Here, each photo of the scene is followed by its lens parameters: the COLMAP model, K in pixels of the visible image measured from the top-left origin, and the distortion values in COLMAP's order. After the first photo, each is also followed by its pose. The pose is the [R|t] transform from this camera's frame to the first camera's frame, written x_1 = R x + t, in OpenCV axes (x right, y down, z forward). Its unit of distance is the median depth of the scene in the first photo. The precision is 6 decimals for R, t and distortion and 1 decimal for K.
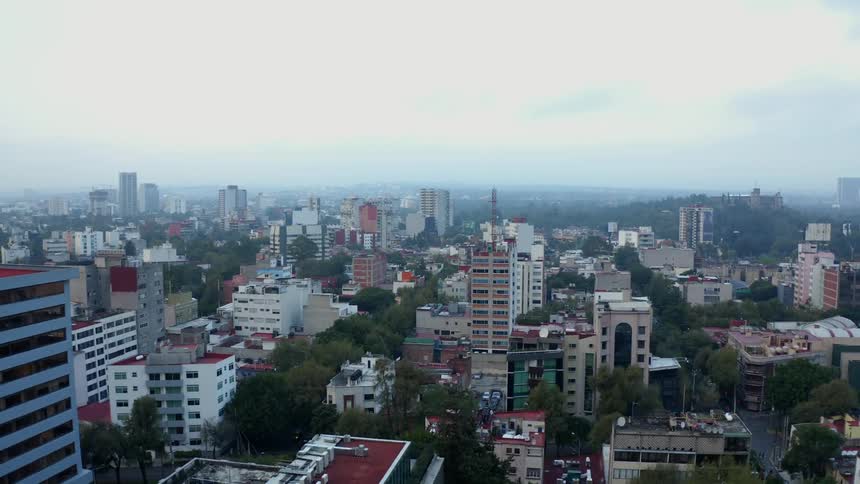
lens RADIAL K [[974.1, 0, 430.0], [0, 974.1, 242.0], [0, 0, 1]] dist [-0.169883, -0.033835]
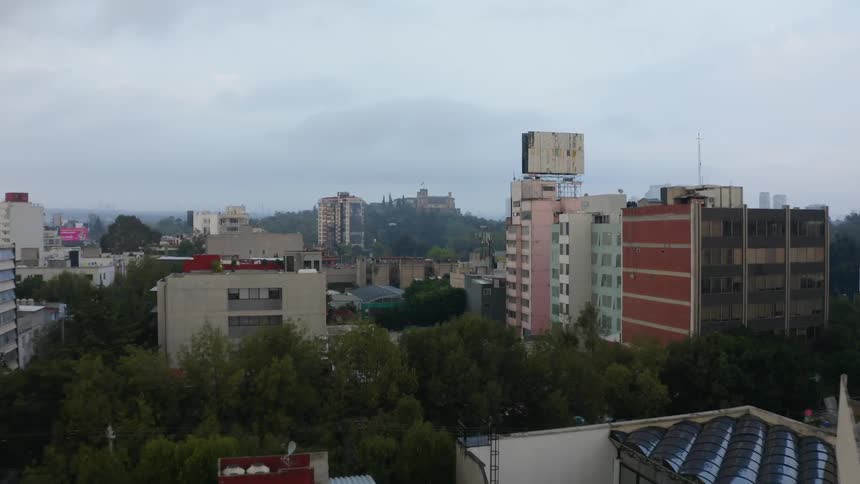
lens RADIAL K [[974.1, 0, 430.0], [0, 974.1, 242.0], [0, 0, 1]] dist [-0.169883, -0.033835]
pose [[0.944896, -0.028197, 0.326155, 0.190535], [0.038517, 0.998940, -0.025226, 0.033407], [-0.325098, 0.036398, 0.944980, 0.540804]]
